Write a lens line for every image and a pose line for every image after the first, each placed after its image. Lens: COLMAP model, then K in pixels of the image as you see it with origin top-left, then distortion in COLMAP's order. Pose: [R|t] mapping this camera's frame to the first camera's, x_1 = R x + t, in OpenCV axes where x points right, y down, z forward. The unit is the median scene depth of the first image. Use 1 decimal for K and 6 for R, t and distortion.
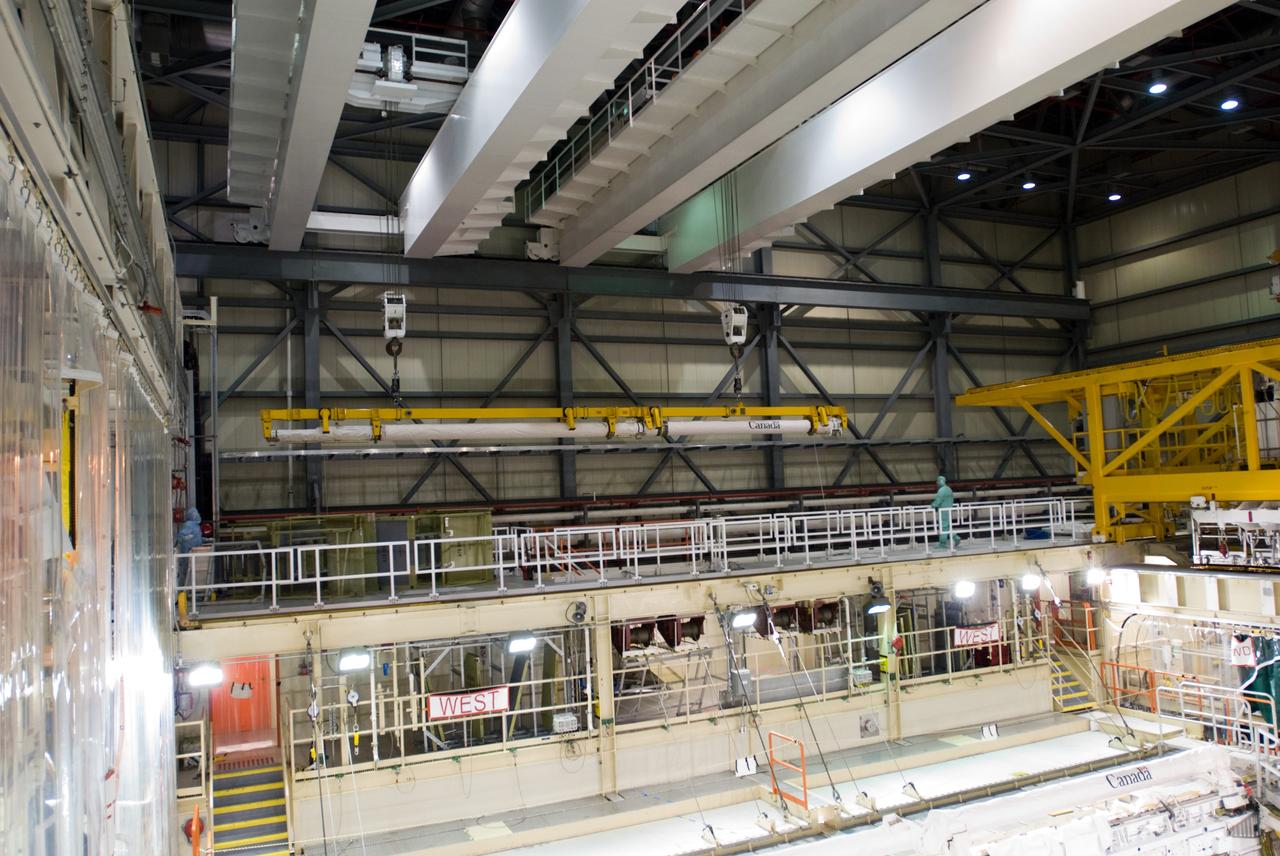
lens RADIAL K [[950.0, 0, 640.0], [0, 950.0, 428.0], [0, 0, 1]] dist [-0.070479, 0.034555]
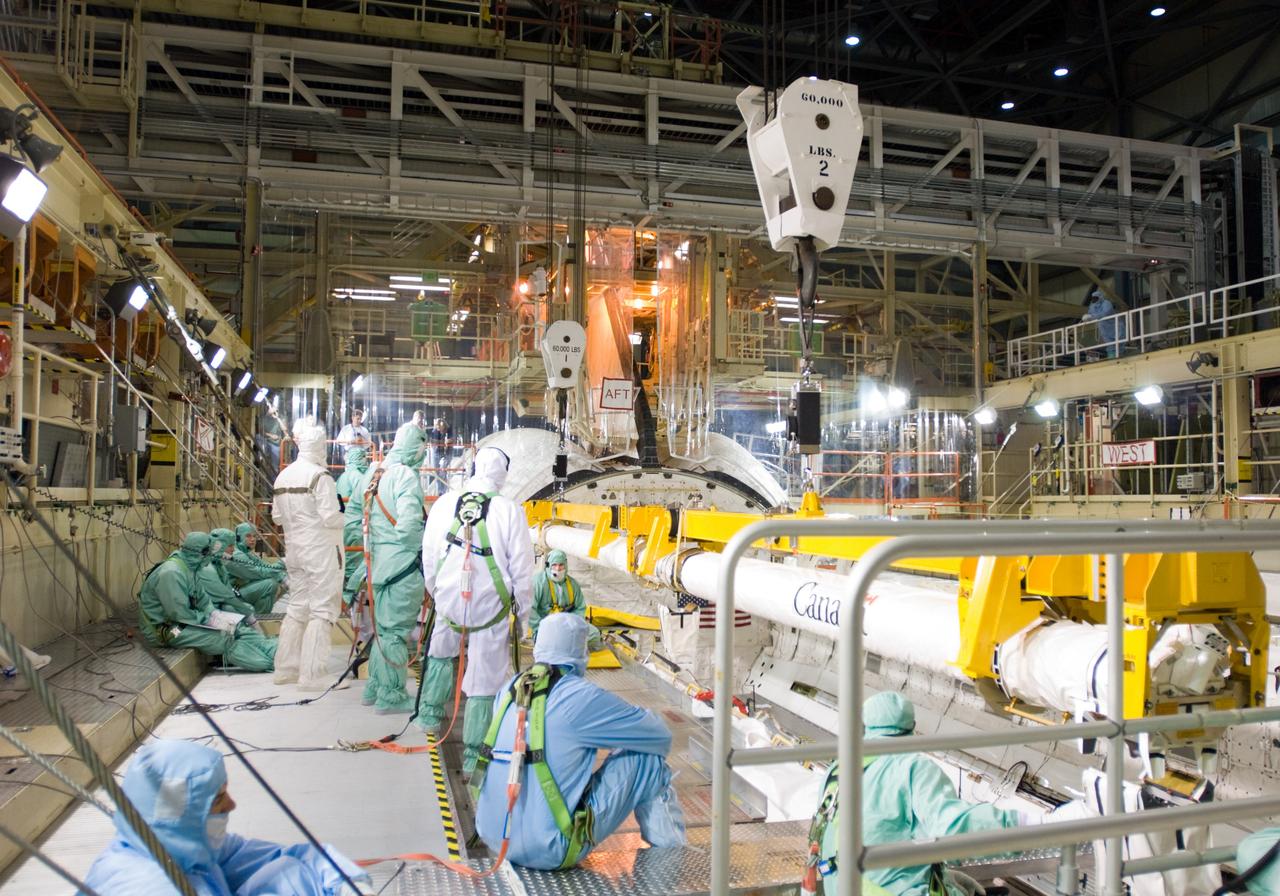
lens RADIAL K [[1016.1, 0, 673.8], [0, 1016.1, 461.6], [0, 0, 1]] dist [-0.055496, 0.000691]
pose [[-0.133405, 0.011741, -0.990992, 0.906454], [0.078712, 0.996897, 0.001214, 0.231798], [0.987931, -0.077841, -0.133915, 0.575522]]
